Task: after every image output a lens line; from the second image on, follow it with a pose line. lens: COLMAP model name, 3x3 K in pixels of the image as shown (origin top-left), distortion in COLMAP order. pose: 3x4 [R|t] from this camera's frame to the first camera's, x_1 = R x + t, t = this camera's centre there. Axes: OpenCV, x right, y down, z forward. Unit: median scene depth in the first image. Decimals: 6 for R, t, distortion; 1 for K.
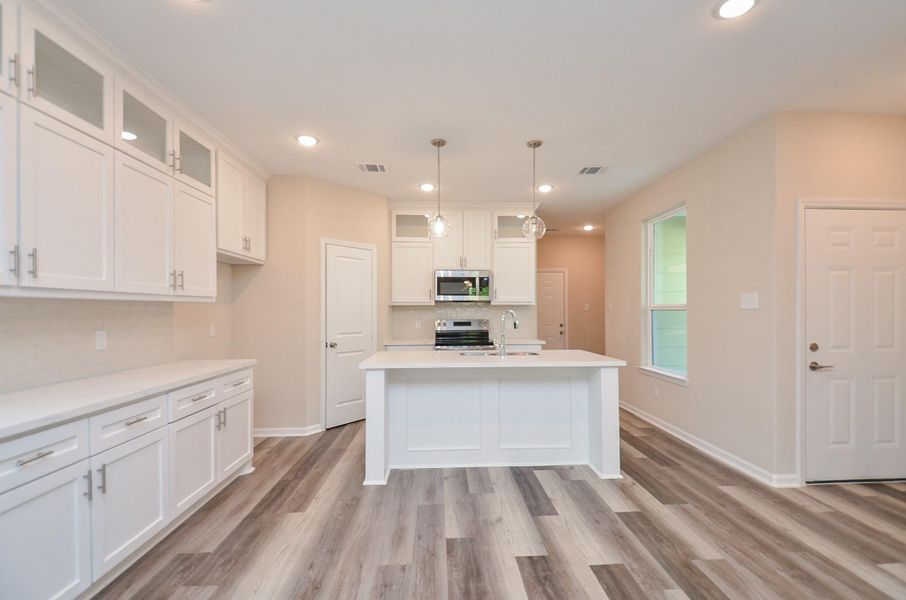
lens RADIAL K [[408.5, 0, 465.8], [0, 408.5, 310.0], [0, 0, 1]] dist [-0.000375, -0.000362]
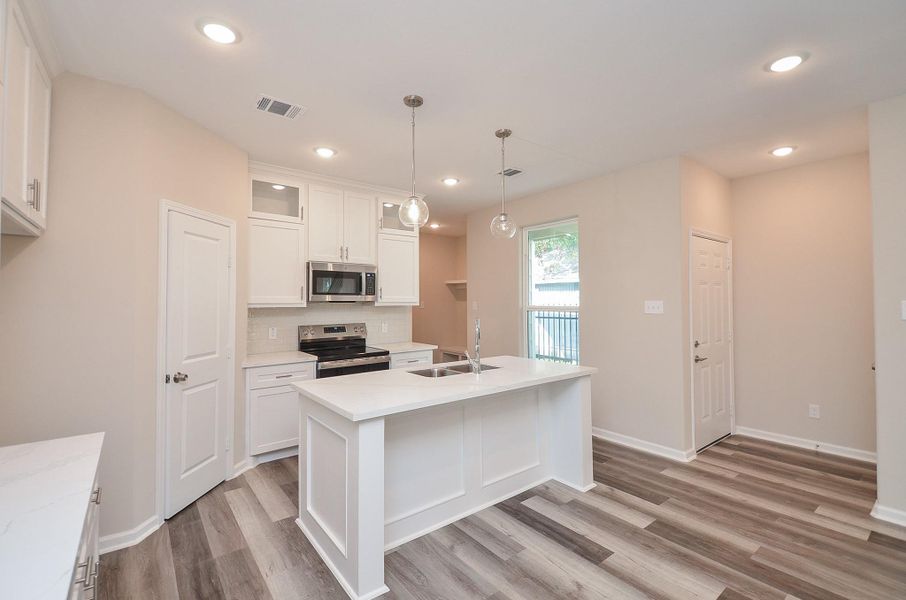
lens RADIAL K [[401.8, 0, 452.8], [0, 401.8, 292.3], [0, 0, 1]] dist [-0.000204, -0.000753]
pose [[0.820608, 0.013290, 0.571337, -0.436599], [-0.002445, 0.999802, -0.019745, -0.039609], [-0.571487, 0.014806, 0.820478, 0.355337]]
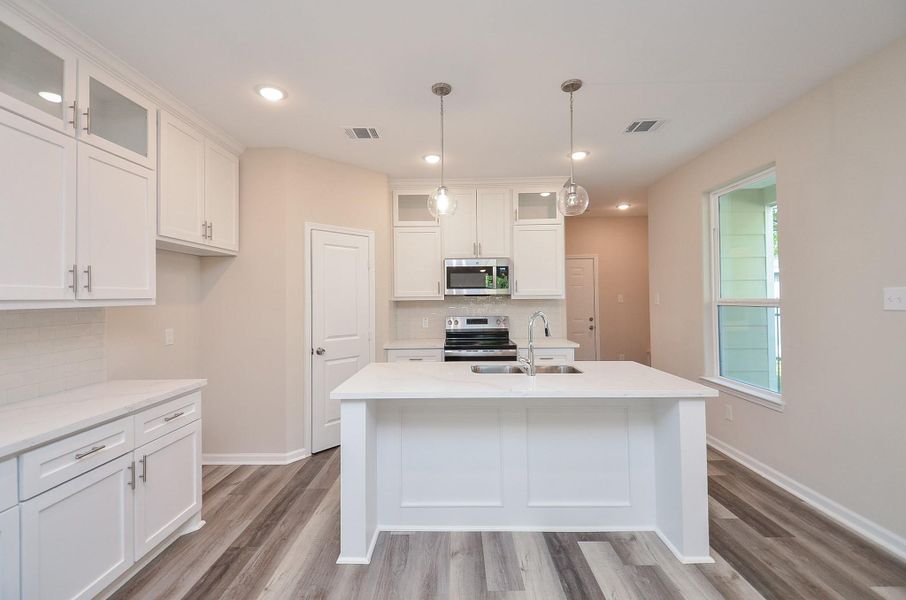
lens RADIAL K [[394.3, 0, 453.9], [0, 394.3, 291.5], [0, 0, 1]] dist [0.016962, -0.017766]
pose [[0.997317, -0.009100, -0.072639, 0.005153], [0.008171, 0.999881, -0.013070, -0.029834], [0.072750, 0.012441, 0.997273, 0.287110]]
